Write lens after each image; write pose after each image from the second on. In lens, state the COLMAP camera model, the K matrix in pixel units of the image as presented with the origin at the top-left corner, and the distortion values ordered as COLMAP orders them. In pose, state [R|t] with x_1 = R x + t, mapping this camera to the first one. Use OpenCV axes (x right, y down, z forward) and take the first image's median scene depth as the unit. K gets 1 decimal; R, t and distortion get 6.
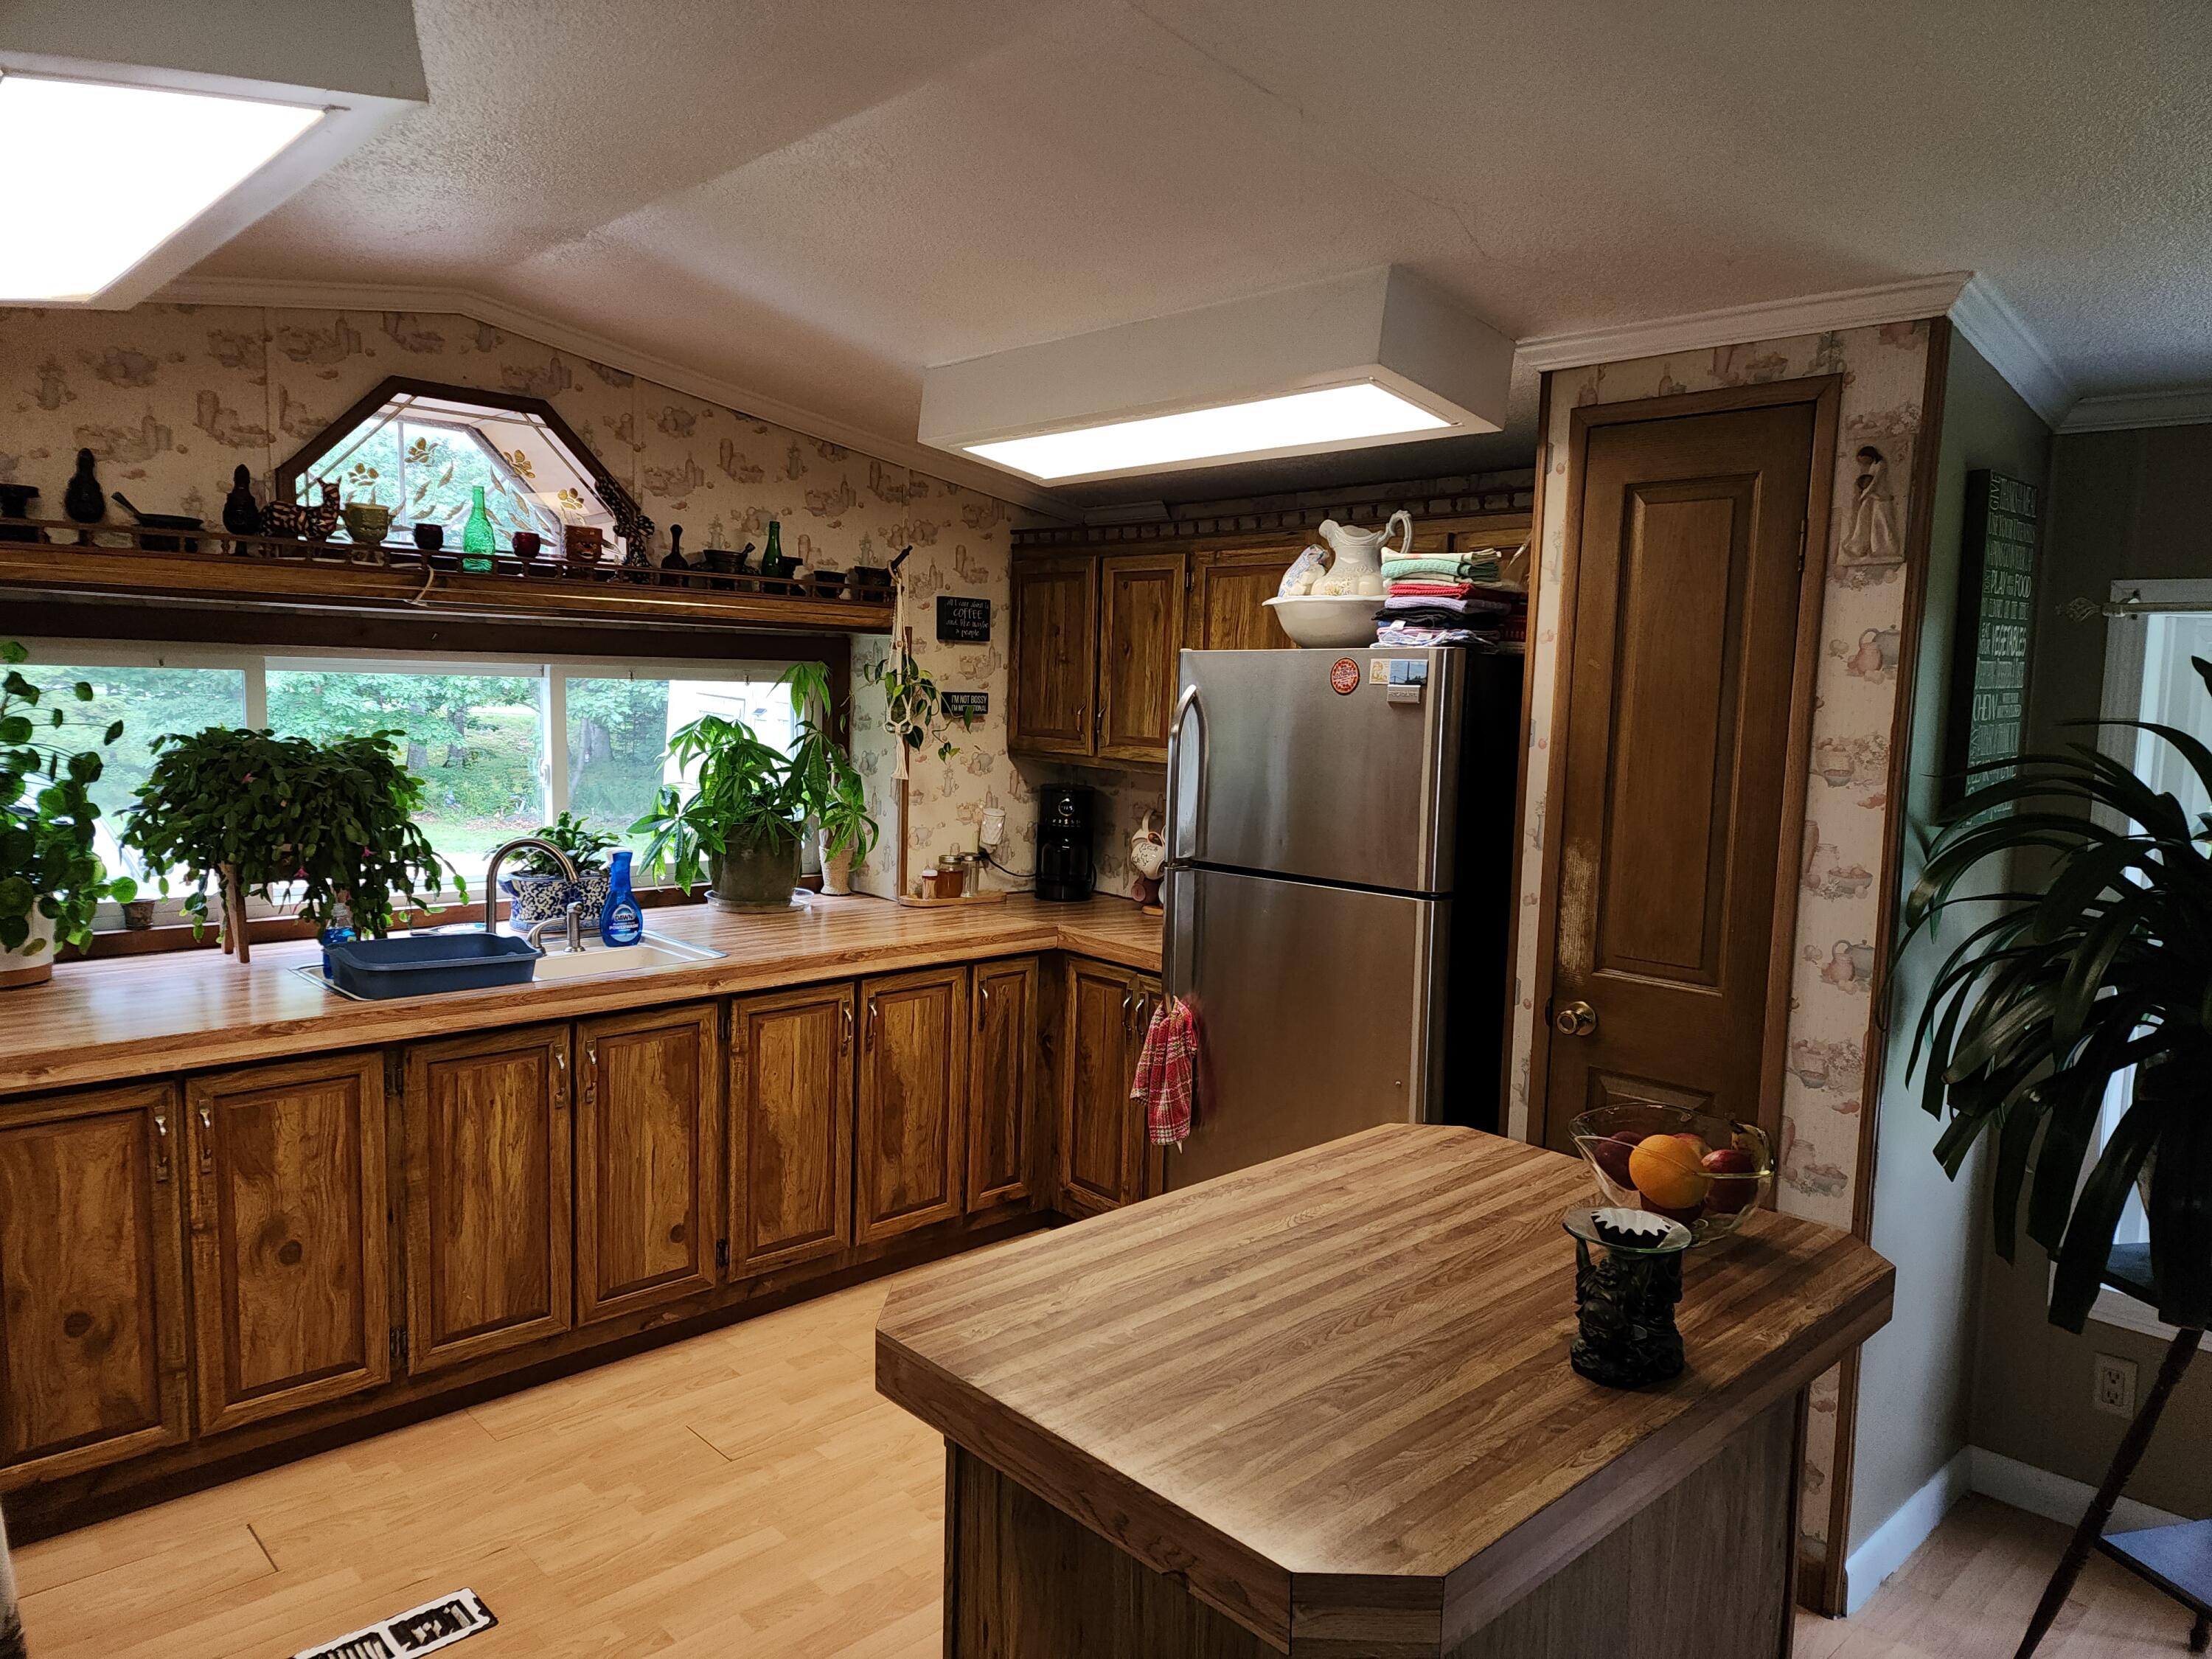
lens RADIAL K [[1475.3, 0, 1106.0], [0, 1475.3, 829.5], [0, 0, 1]] dist [0.073948, -0.112494]
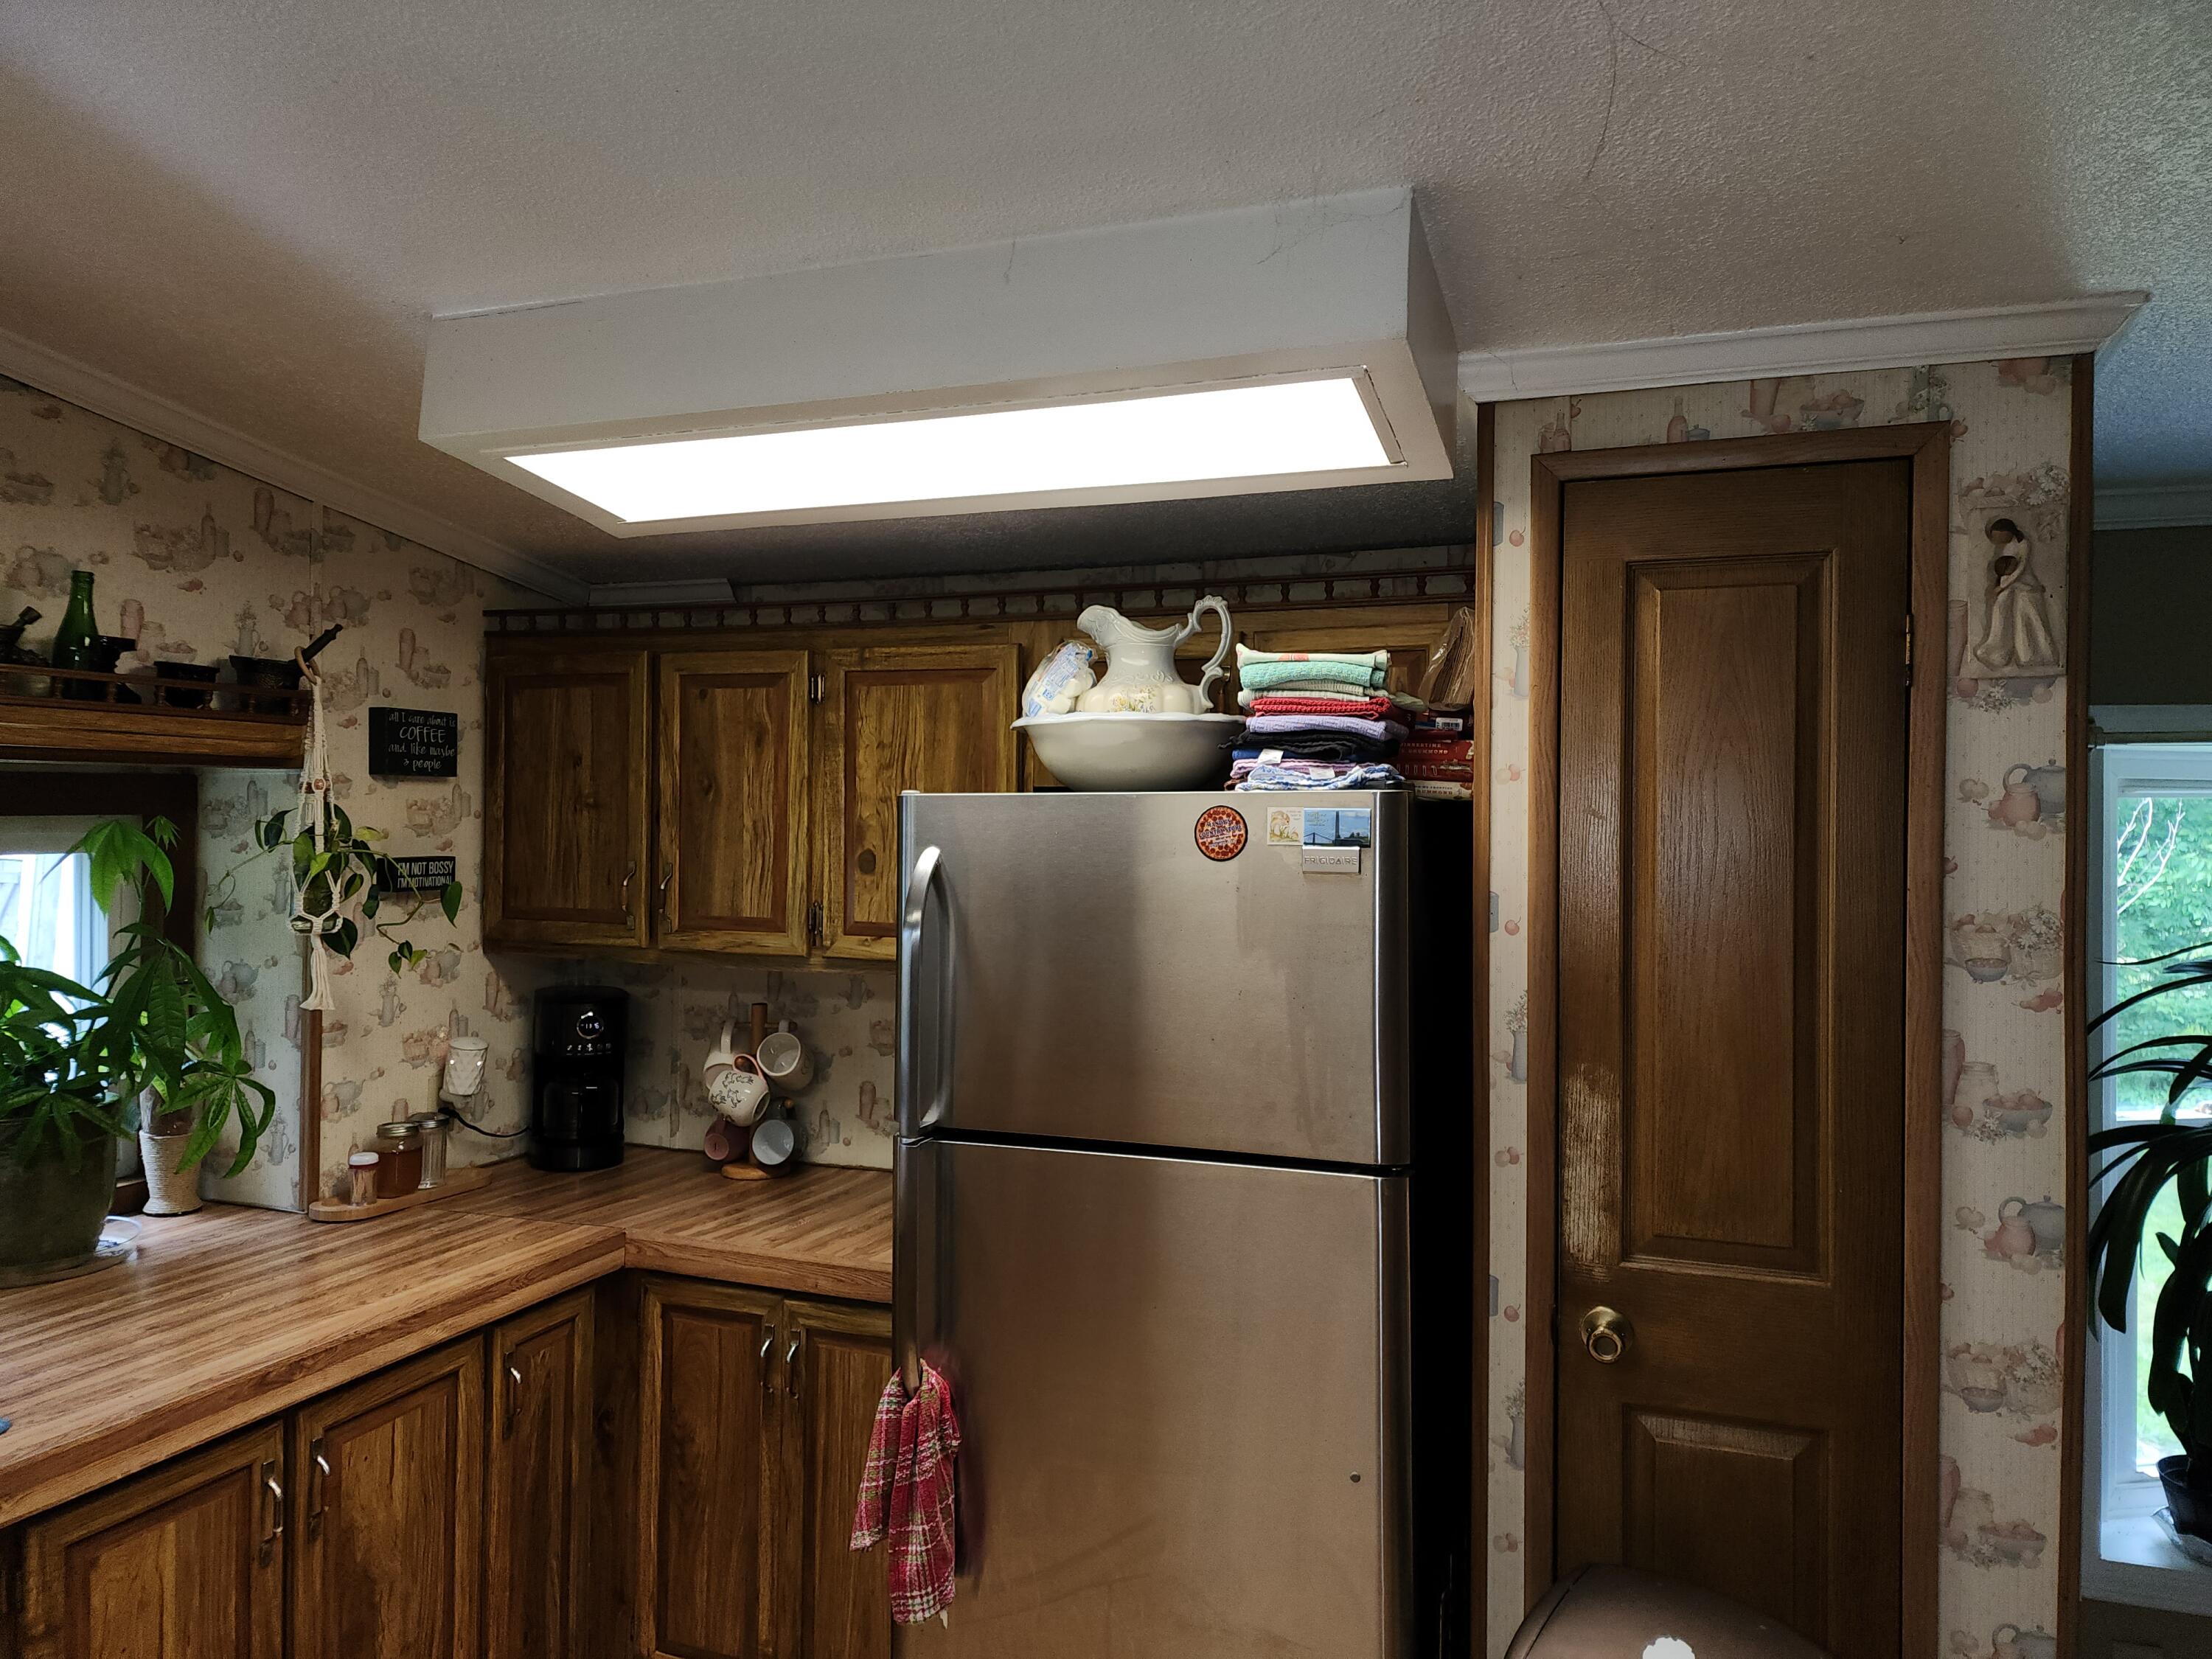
lens RADIAL K [[1472.2, 0, 1110.4], [0, 1472.2, 798.8], [0, 0, 1]] dist [0.067826, -0.067946]
pose [[0.893256, -0.017571, 0.449204, -0.134515], [0.062324, 0.994427, -0.085035, -0.052158], [-0.445207, 0.103954, 0.889373, 0.343993]]
